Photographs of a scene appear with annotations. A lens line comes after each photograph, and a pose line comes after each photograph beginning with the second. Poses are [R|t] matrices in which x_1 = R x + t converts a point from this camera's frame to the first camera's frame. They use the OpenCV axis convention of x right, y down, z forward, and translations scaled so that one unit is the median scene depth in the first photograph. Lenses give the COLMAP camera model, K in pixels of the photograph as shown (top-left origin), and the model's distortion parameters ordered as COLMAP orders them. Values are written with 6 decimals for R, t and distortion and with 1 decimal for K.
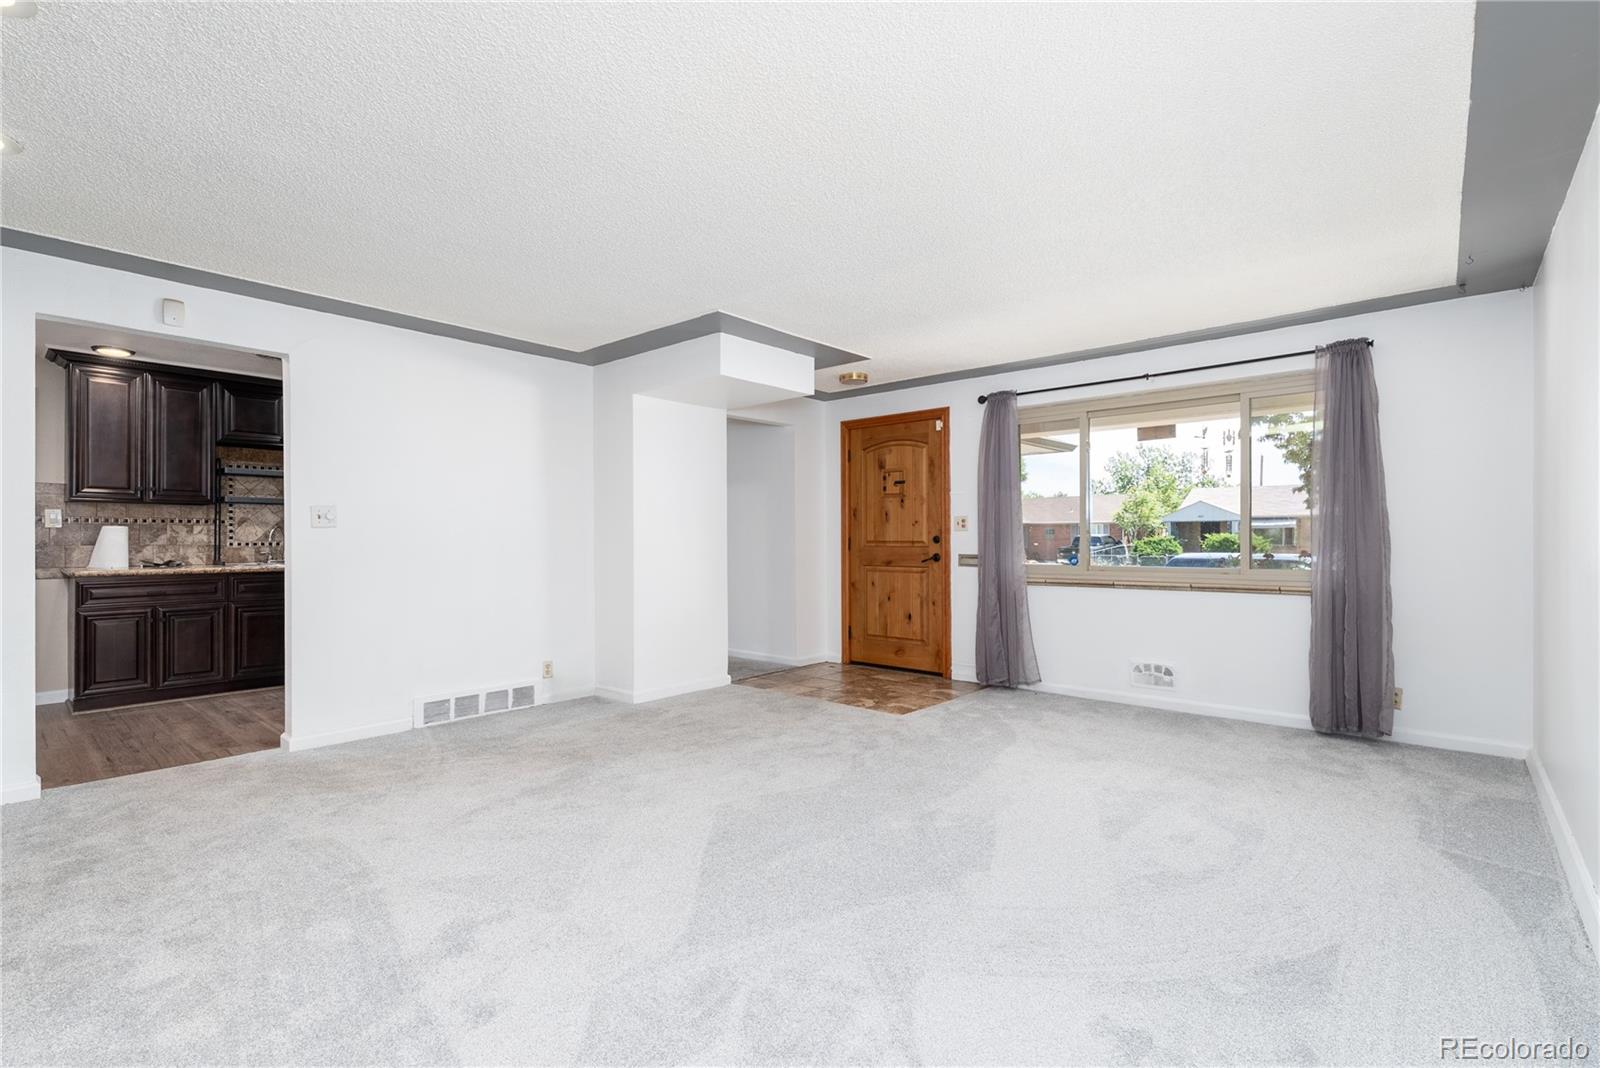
lens RADIAL K [[731.2, 0, 800.6], [0, 731.2, 536.8], [0, 0, 1]] dist [-0.000215, 0.000106]
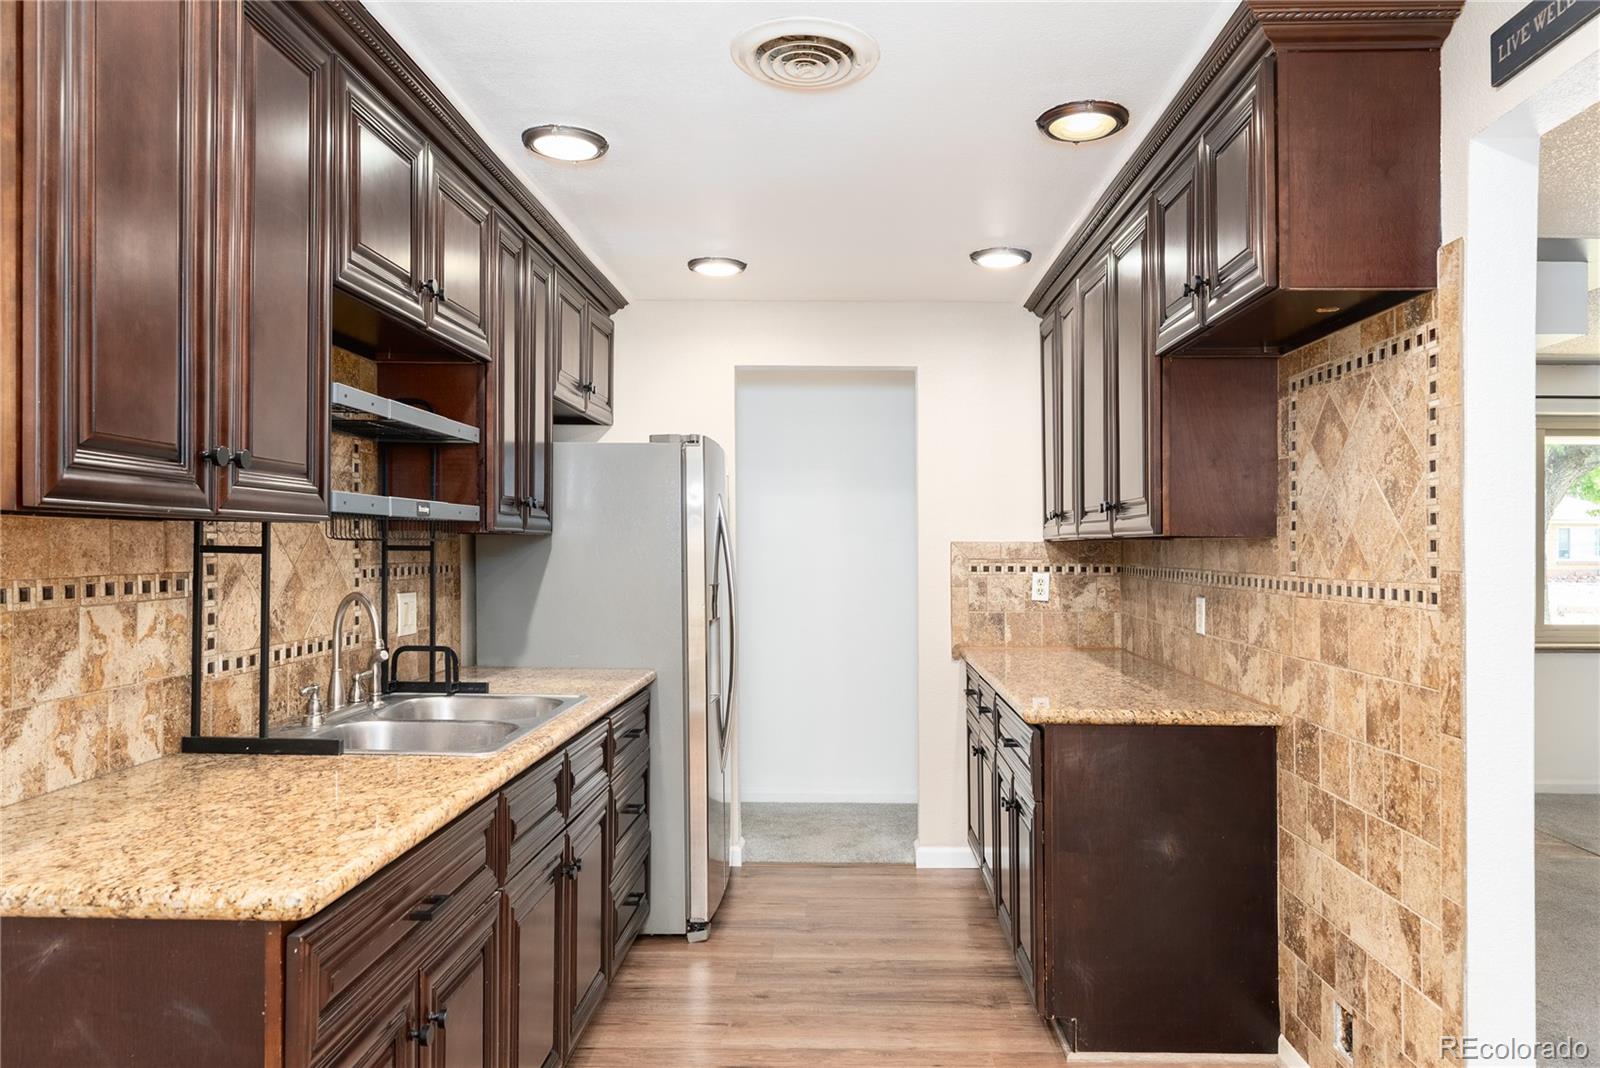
lens RADIAL K [[1089.8, 0, 838.7], [0, 1089.8, 537.5], [0, 0, 1]] dist [0.003938, 0.001323]
pose [[0.756637, 0.010842, 0.653746, -0.872248], [-0.008599, 0.999941, -0.006631, -0.036503], [-0.653779, -0.000604, 0.756685, 0.557720]]
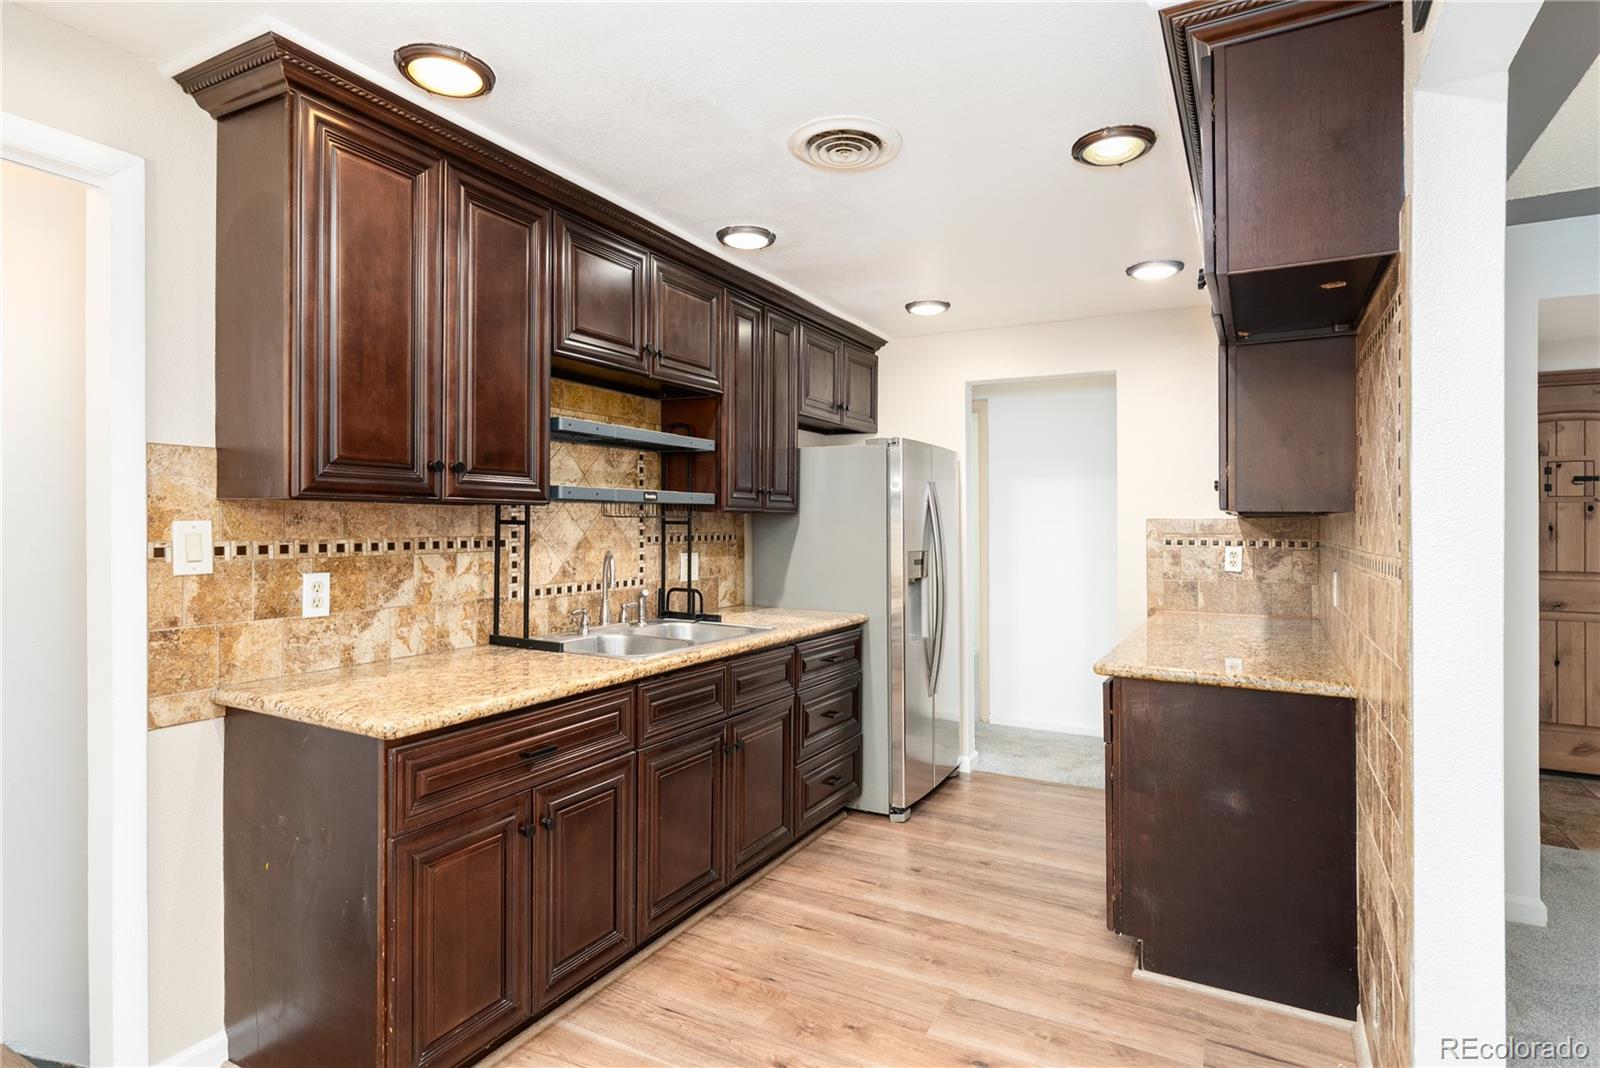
lens RADIAL K [[832.3, 0, 805.1], [0, 832.3, 518.5], [0, 0, 1]] dist [0.002472, -0.000120]
pose [[0.974874, 0.008676, 0.222587, -0.726597], [-0.008514, 0.999962, -0.001687, -0.035835], [-0.222594, -0.000251, 0.974911, 0.483235]]
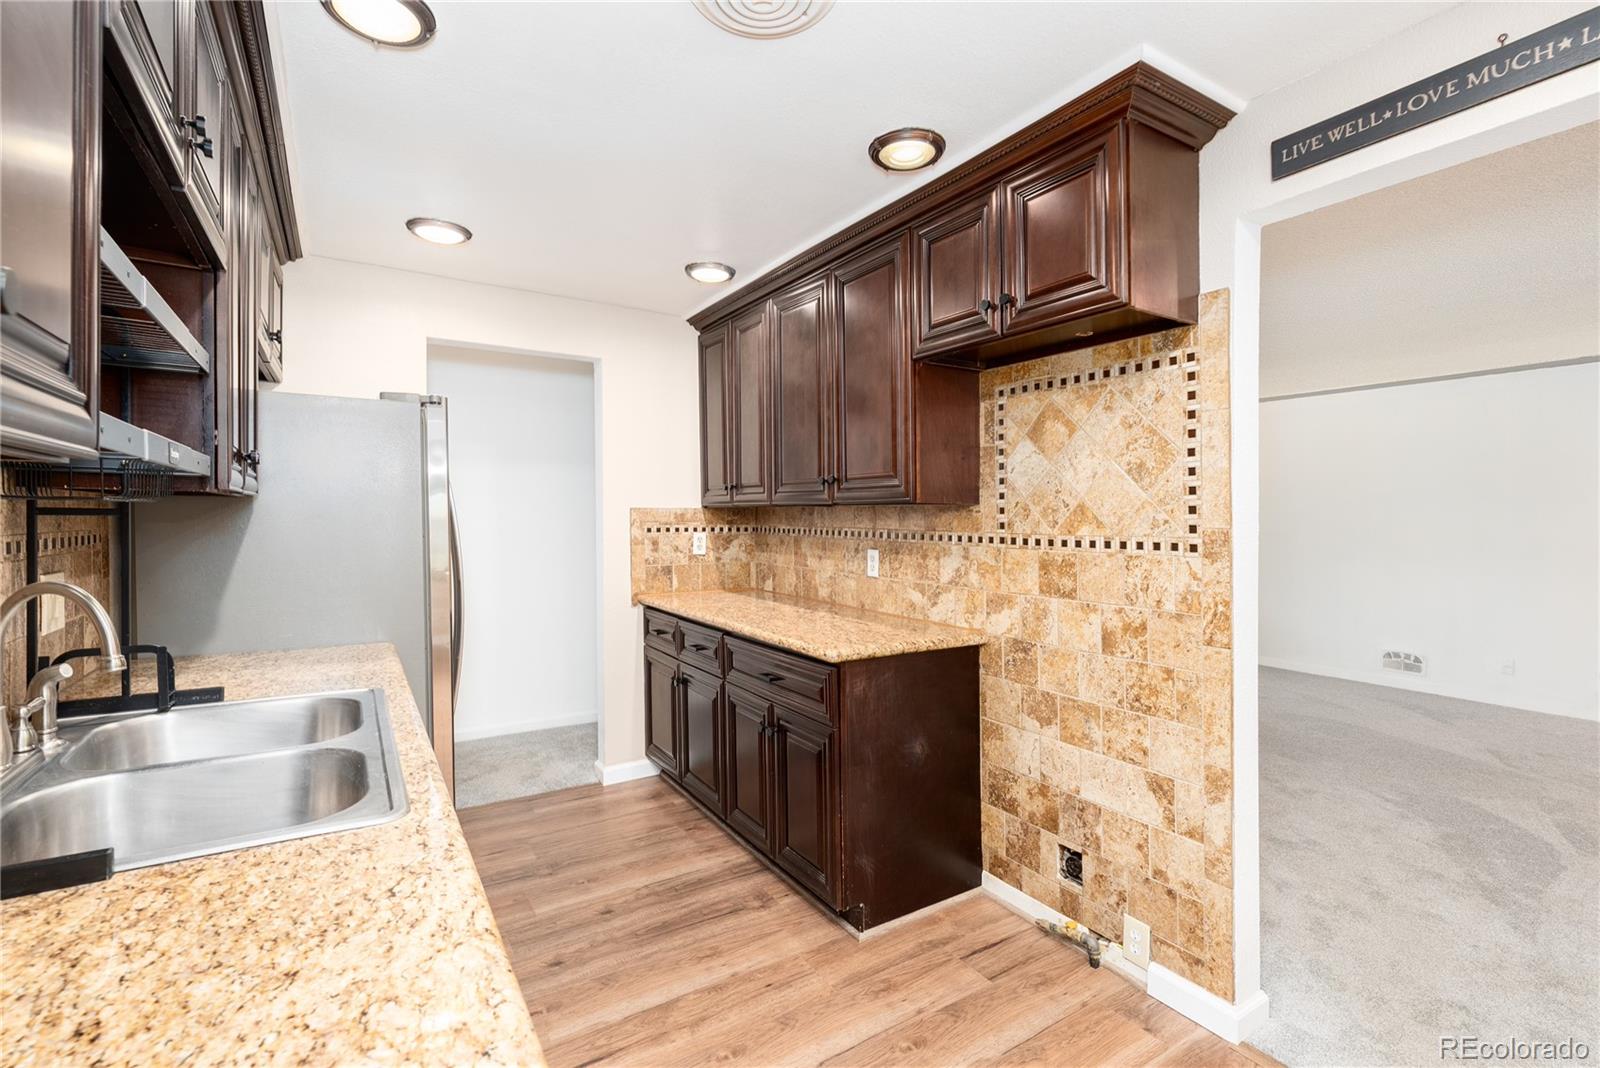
lens RADIAL K [[720.8, 0, 800.3], [0, 720.8, 510.1], [0, 0, 1]] dist [0.002528, 0.000156]
pose [[0.279869, 0.009124, 0.959995, -0.853512], [-0.008172, 0.999941, -0.007121, -0.033917], [-0.960003, -0.005852, 0.279927, 0.790278]]
